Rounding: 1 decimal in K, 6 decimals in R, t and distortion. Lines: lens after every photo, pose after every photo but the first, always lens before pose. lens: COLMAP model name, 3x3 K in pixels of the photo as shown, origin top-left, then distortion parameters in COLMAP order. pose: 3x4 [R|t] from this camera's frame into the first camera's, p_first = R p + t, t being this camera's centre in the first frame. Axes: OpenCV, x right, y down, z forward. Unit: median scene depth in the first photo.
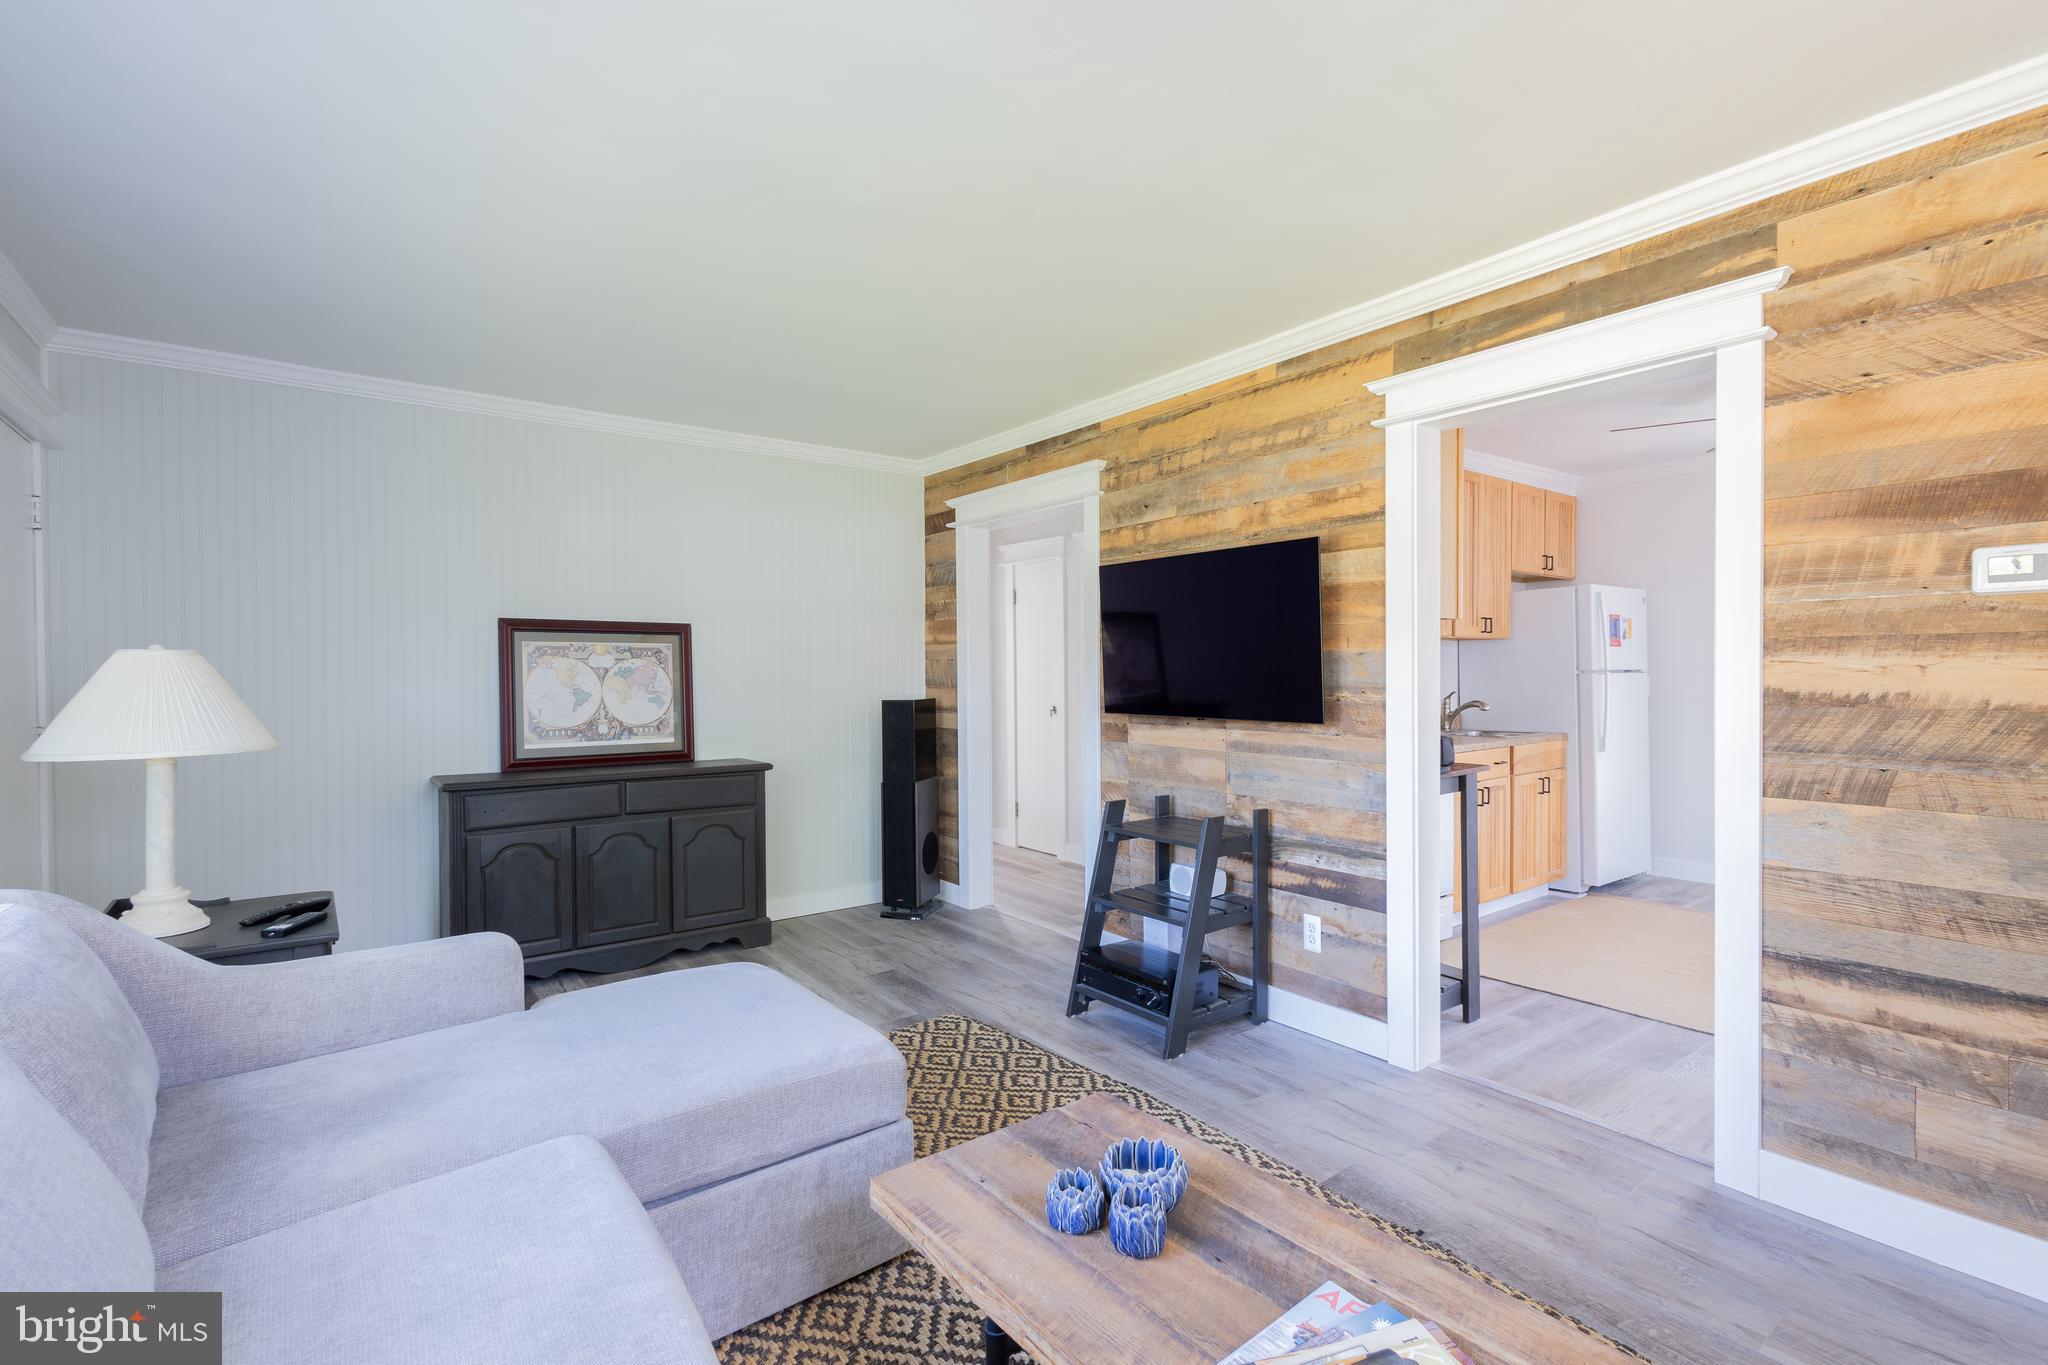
lens RADIAL K [[934.8, 0, 1026.7], [0, 934.8, 685.0], [0, 0, 1]] dist [0.007506, -0.001553]
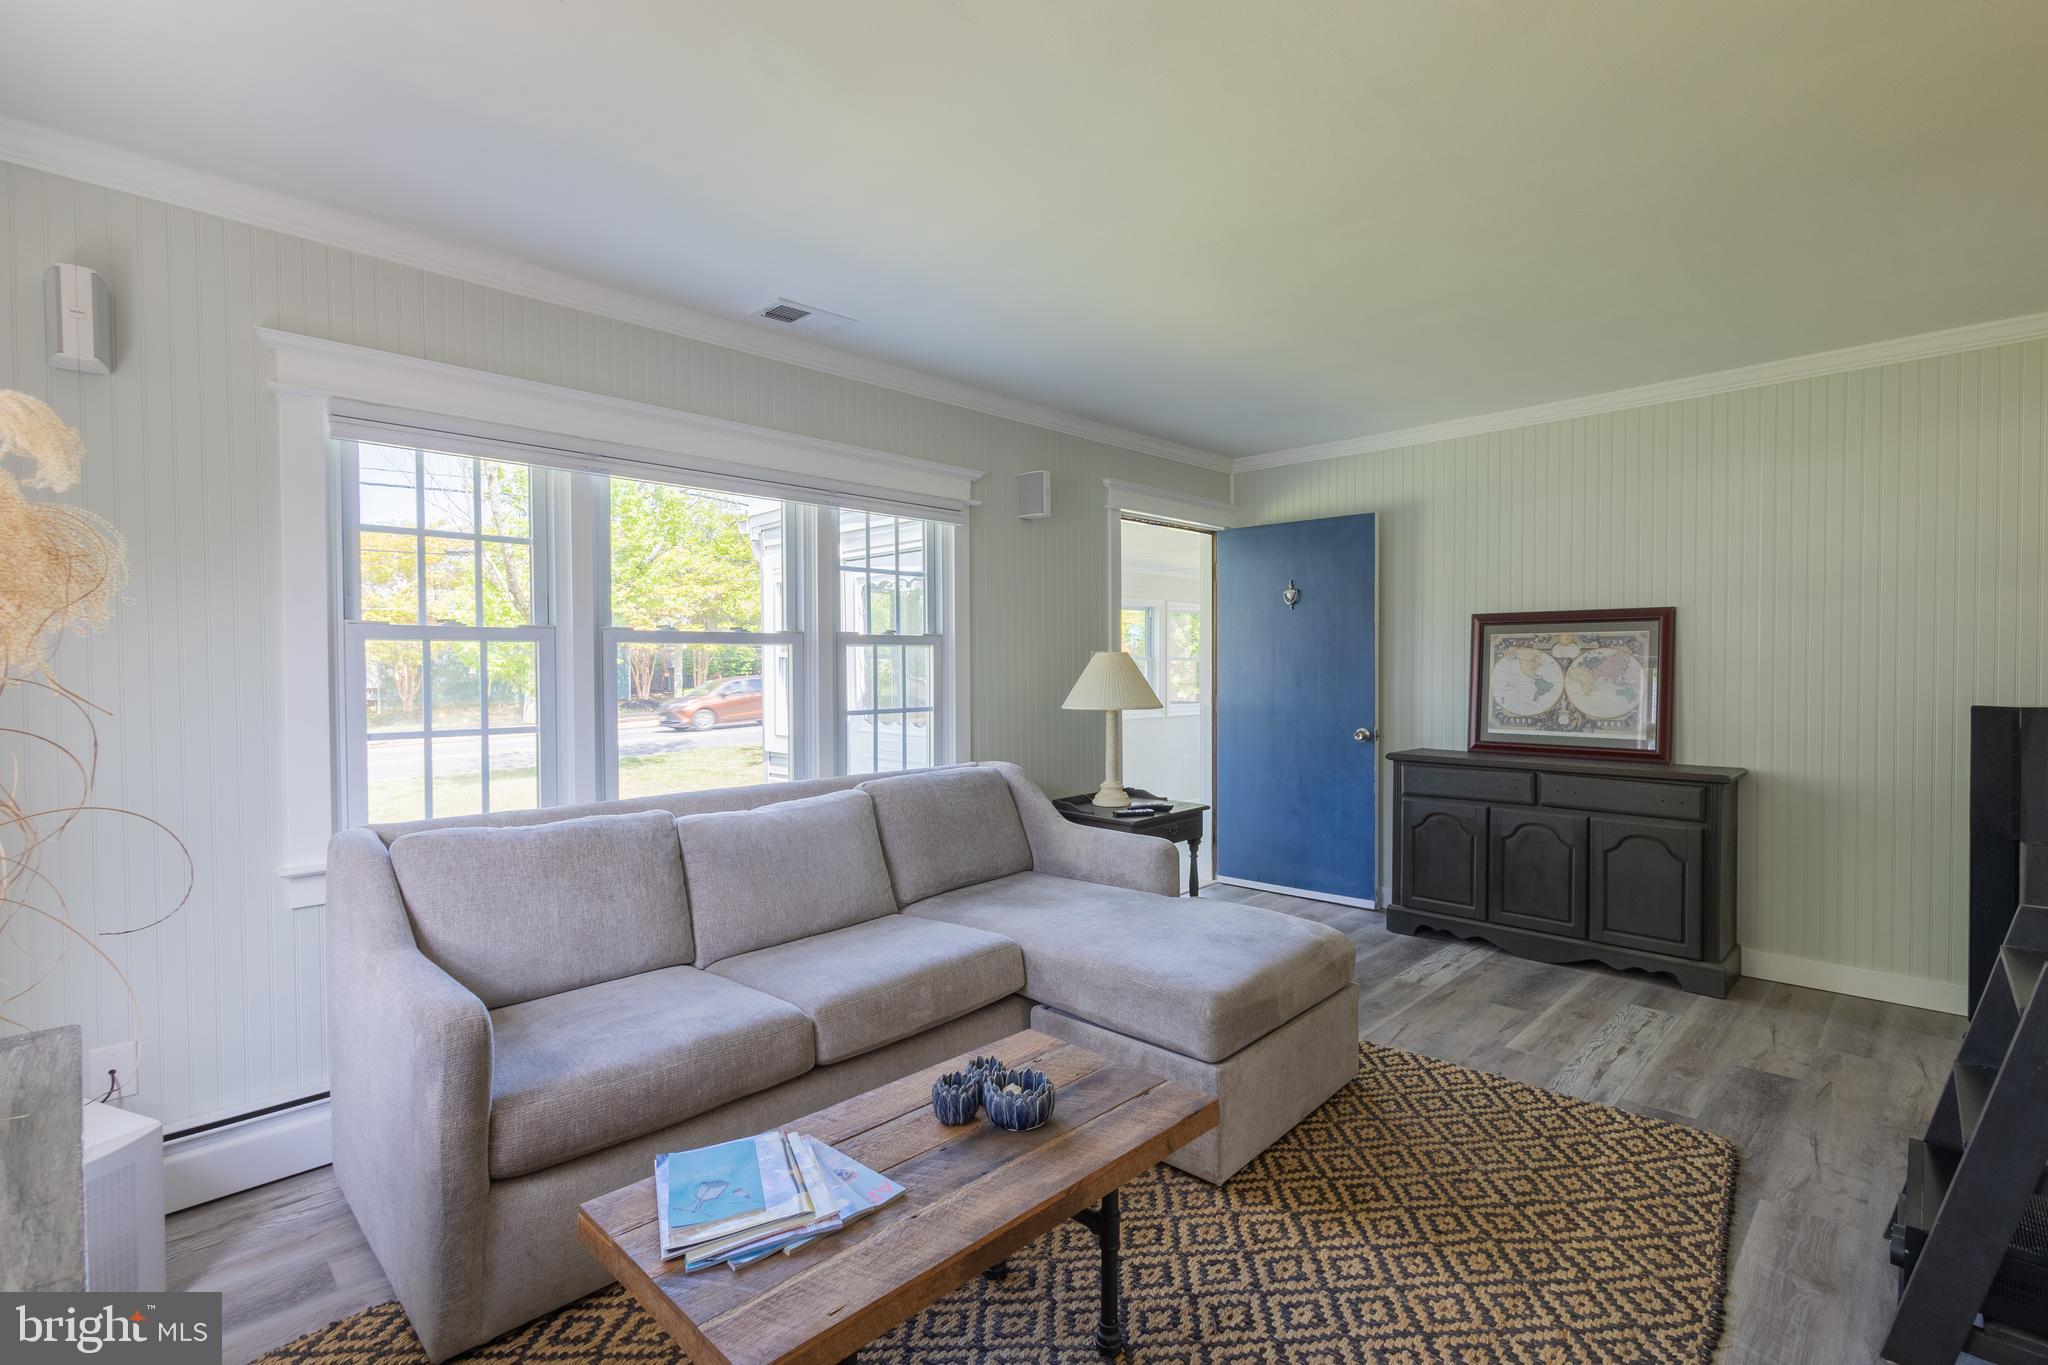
lens RADIAL K [[934.8, 0, 1026.7], [0, 934.8, 685.0], [0, 0, 1]] dist [0.007506, -0.001553]
pose [[0.145972, 0.025334, -0.988964, 0.523625], [-0.010889, 0.999653, 0.024000, -0.008765], [0.989229, 0.007265, 0.146197, 0.342942]]
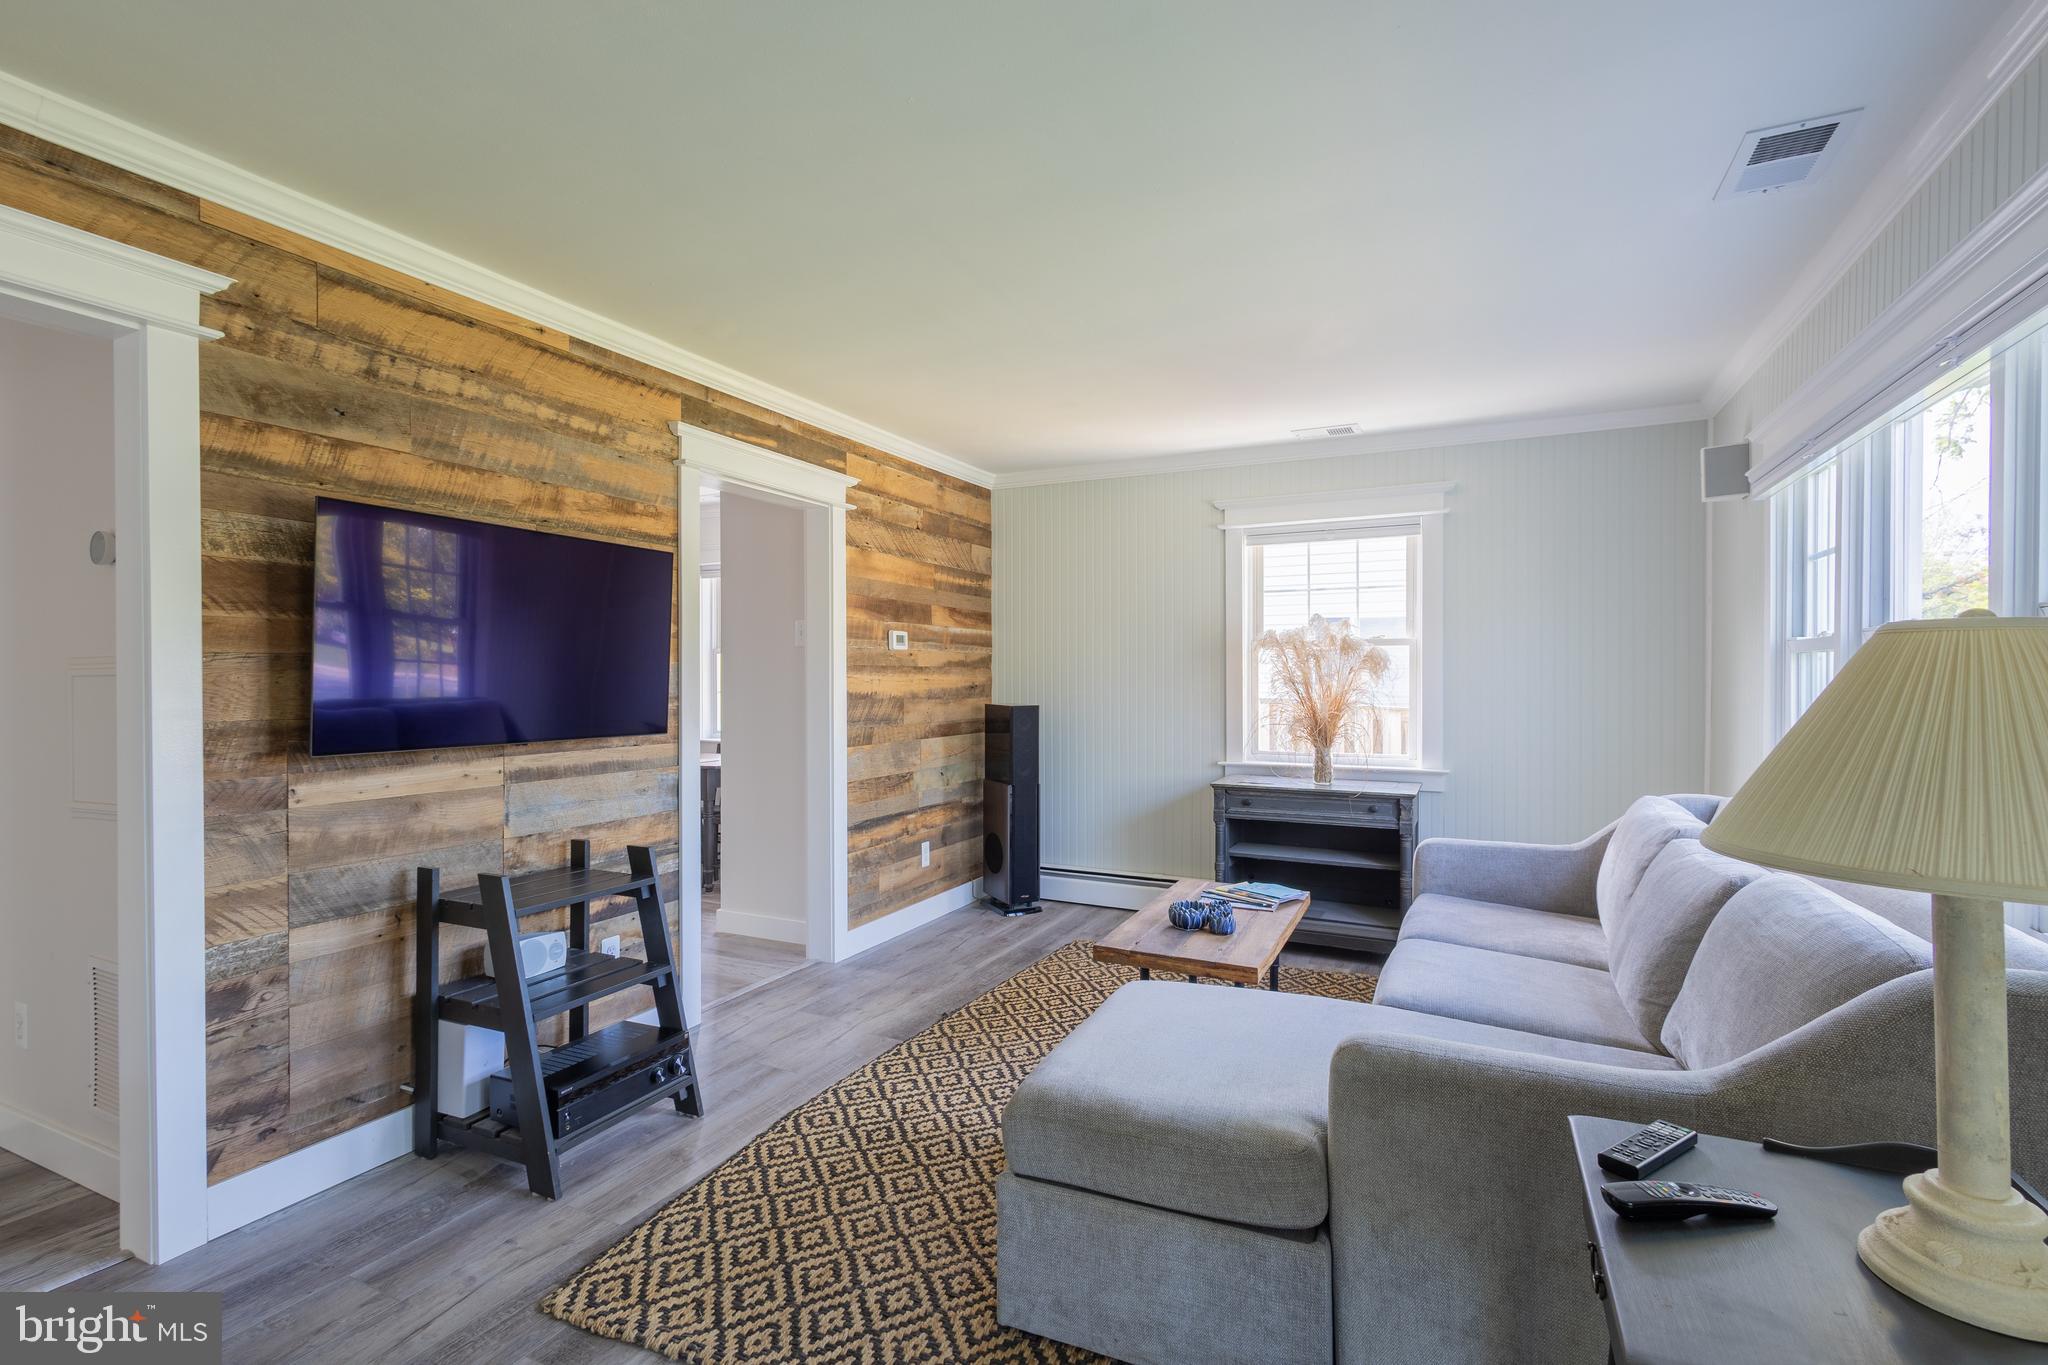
lens RADIAL K [[934.8, 0, 1026.7], [0, 934.8, 685.0], [0, 0, 1]] dist [0.007506, -0.001553]
pose [[-0.456887, -0.001880, 0.889523, -0.667077], [0.014883, 0.999842, 0.009758, -0.013714], [-0.889400, 0.017697, -0.456787, 0.948791]]
